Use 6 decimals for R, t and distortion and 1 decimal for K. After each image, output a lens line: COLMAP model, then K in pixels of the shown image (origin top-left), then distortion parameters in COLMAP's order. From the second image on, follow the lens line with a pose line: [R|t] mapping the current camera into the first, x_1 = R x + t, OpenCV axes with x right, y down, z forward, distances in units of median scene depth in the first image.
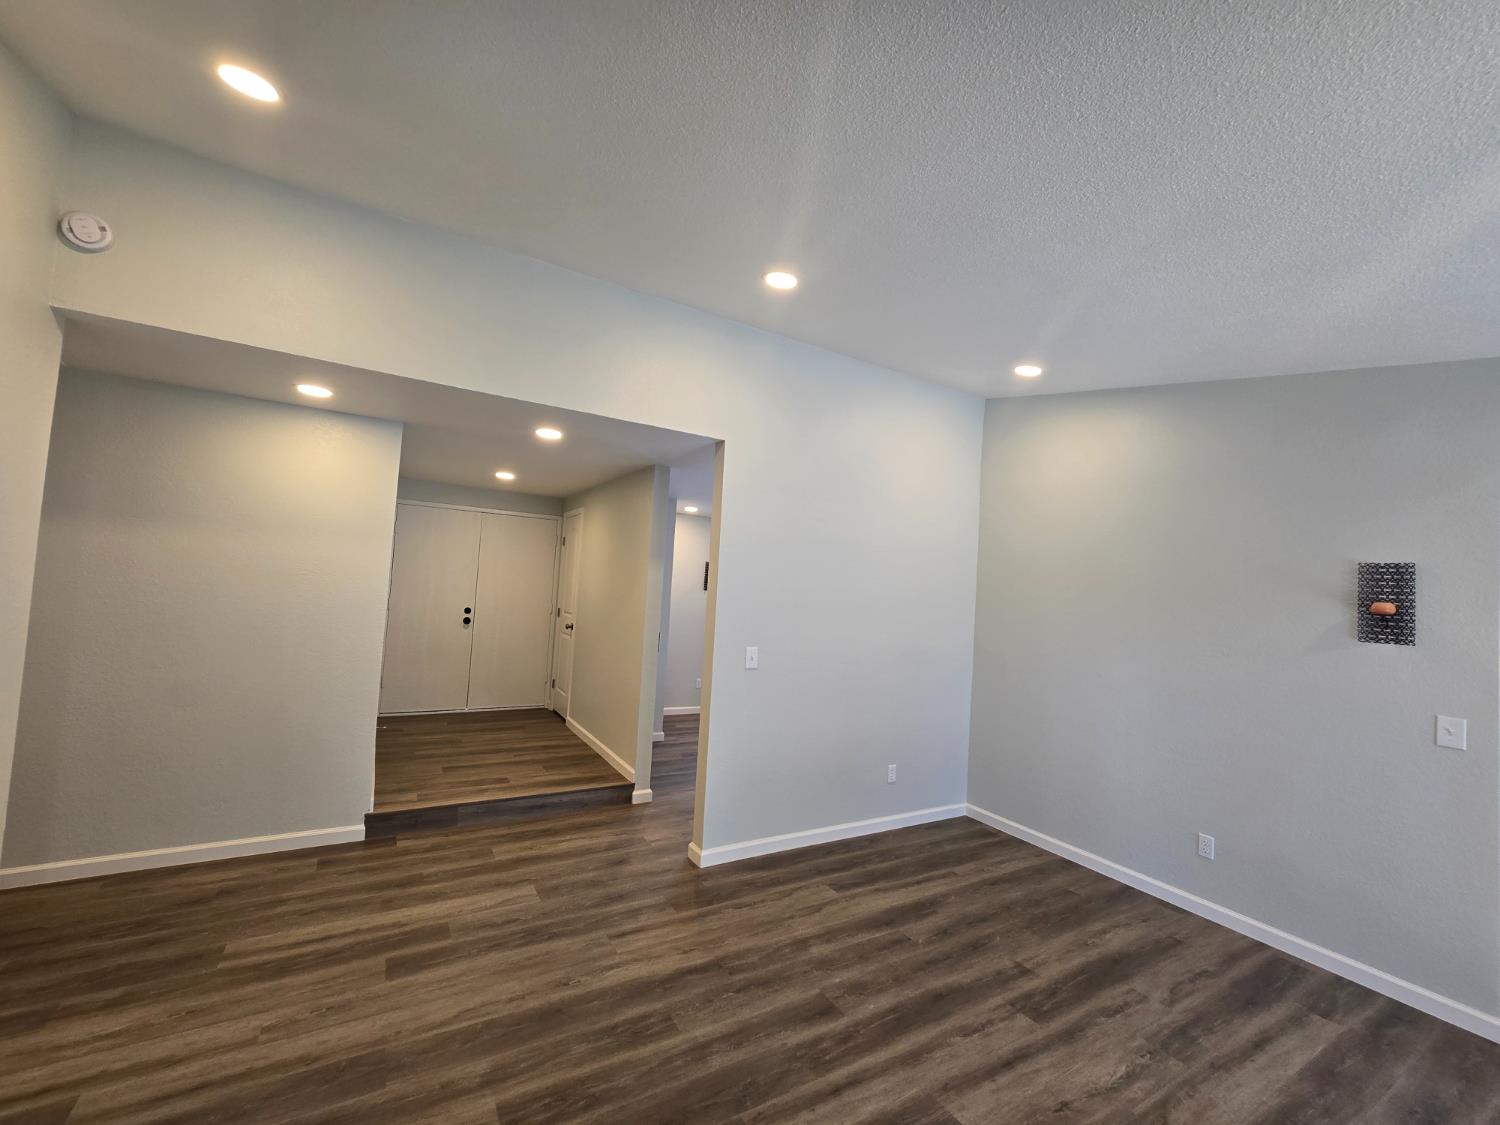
lens RADIAL K [[613.7, 0, 740.7], [0, 613.7, 558.0], [0, 0, 1]] dist [-0.001386, 0.000305]
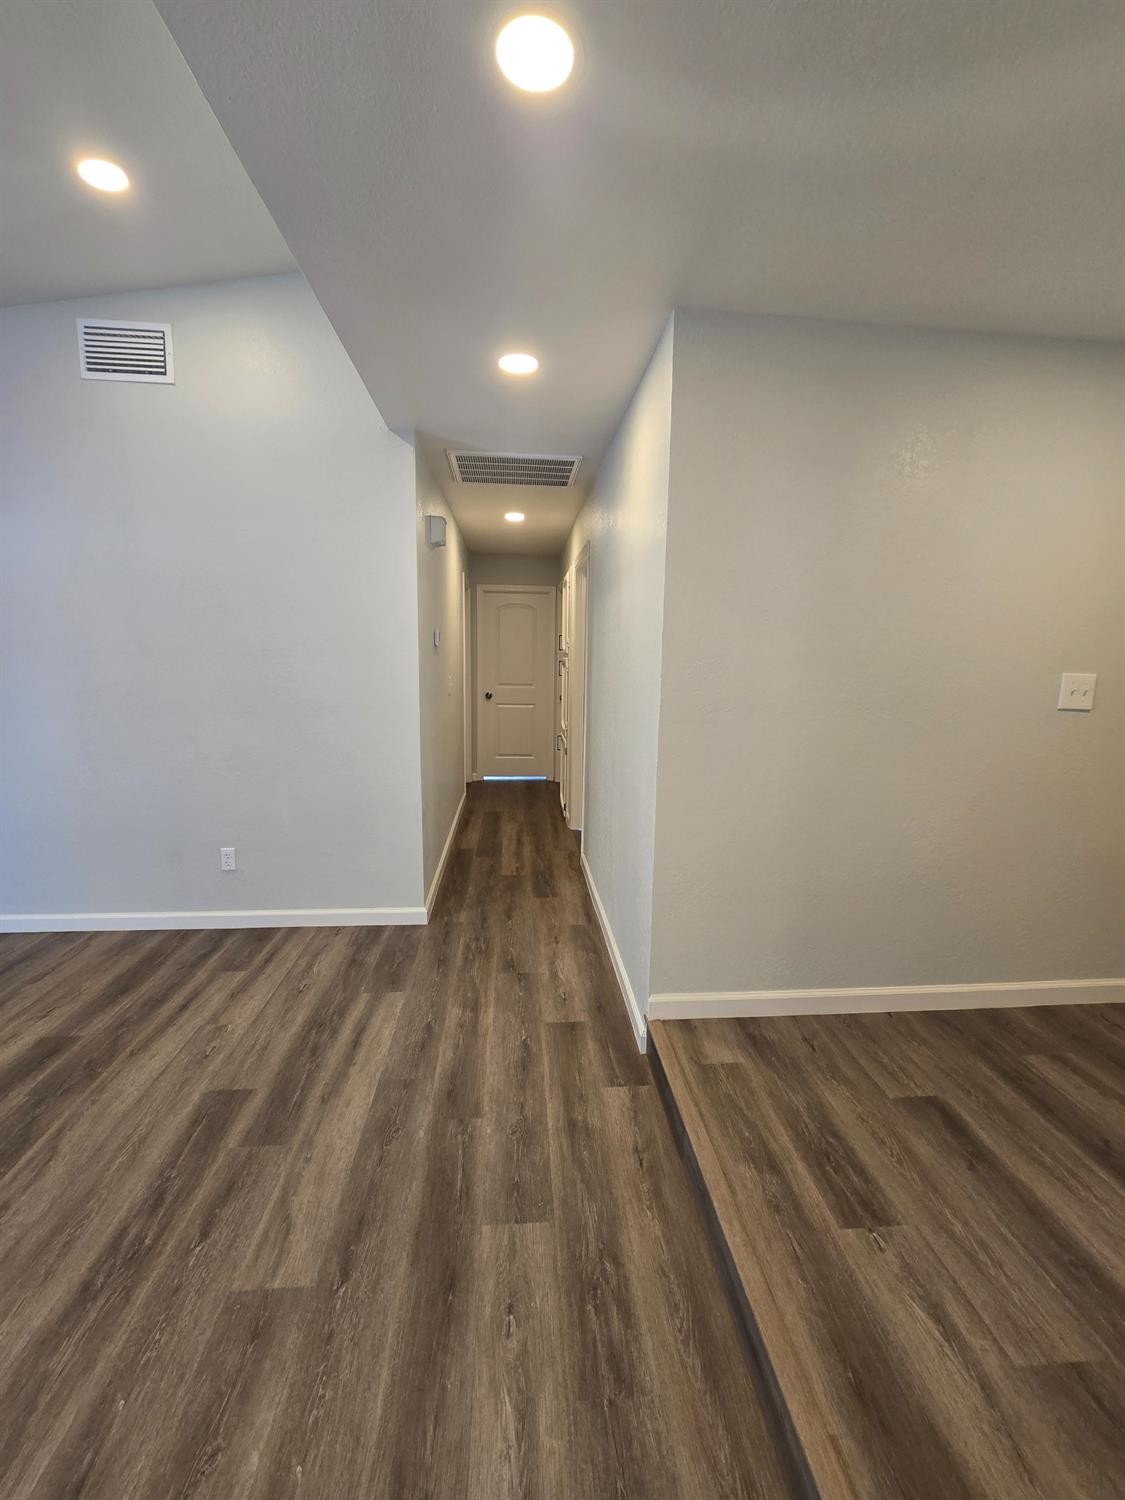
lens RADIAL K [[613.7, 0, 564.2], [0, 613.7, 742.7], [0, 0, 1]] dist [-0.001386, 0.000305]
pose [[-0.434064, 0.063854, -0.898616, -0.053363], [0.001902, 0.997548, 0.069965, 0.129150], [0.900880, 0.028660, -0.433121, 1.509709]]
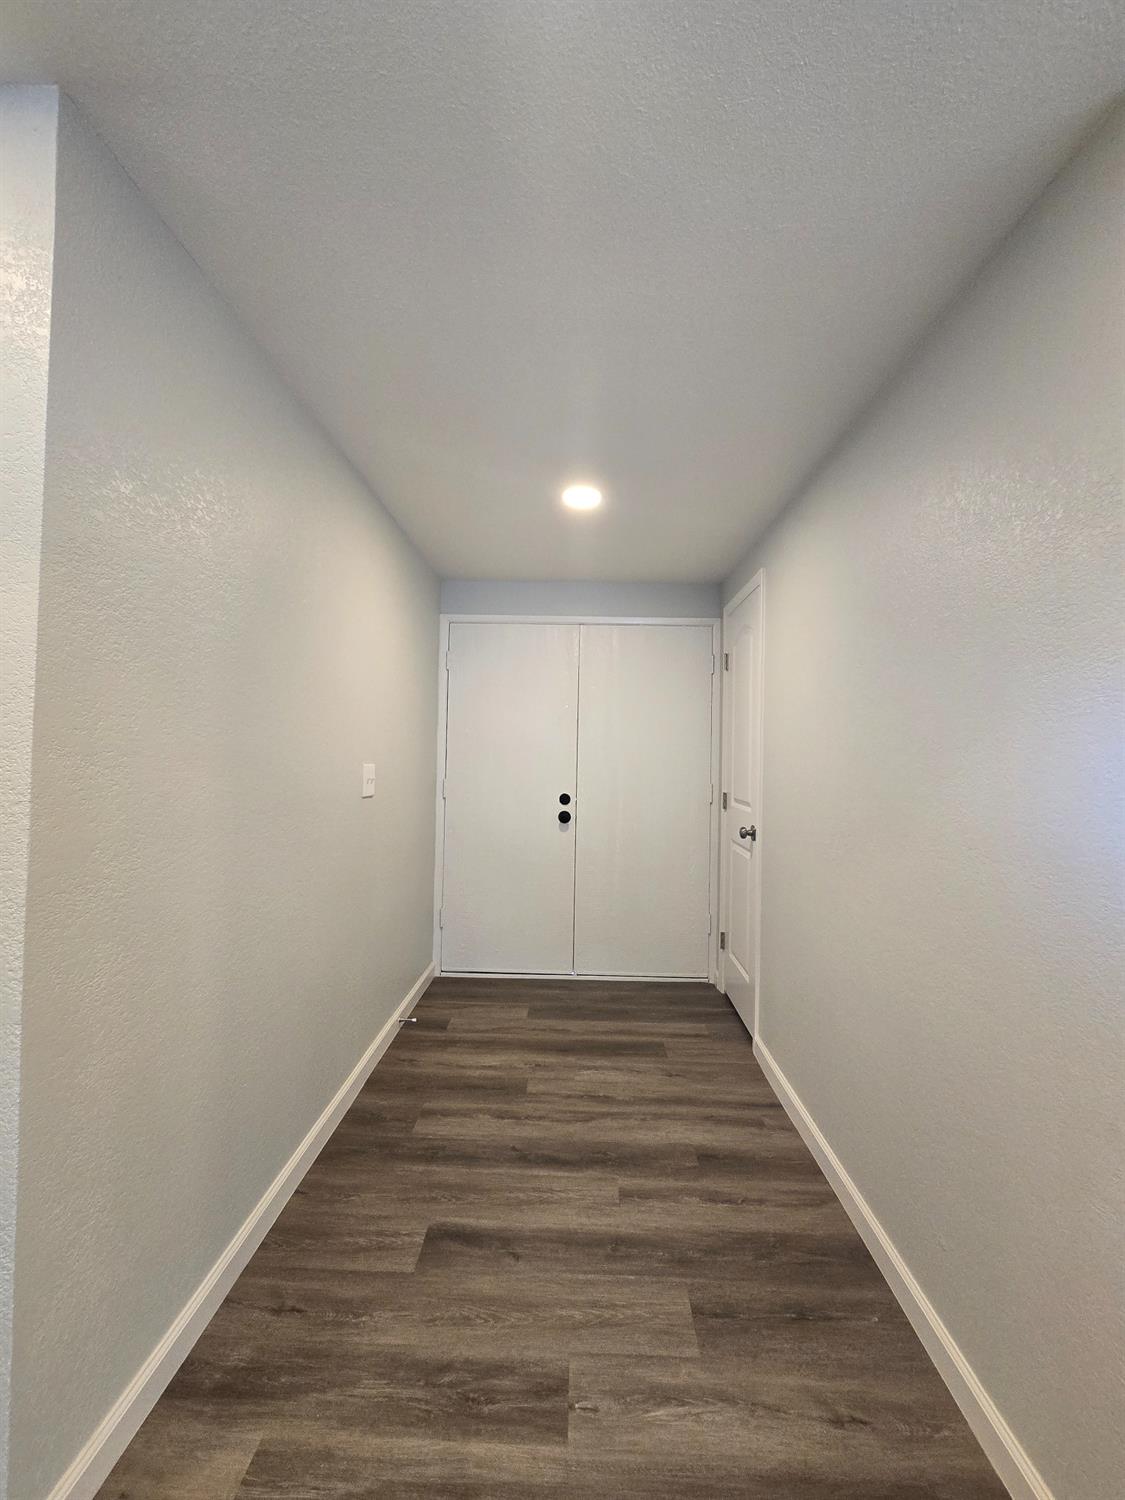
lens RADIAL K [[607.7, 0, 562.5], [0, 607.7, 750.0], [0, 0, 1]] dist [-0.000326, 0.000247]
pose [[0.845658, -0.049287, -0.531445, -0.329275], [0.059410, 0.998232, 0.001958, 0.087474], [0.530409, -0.033229, 0.847091, 1.177592]]
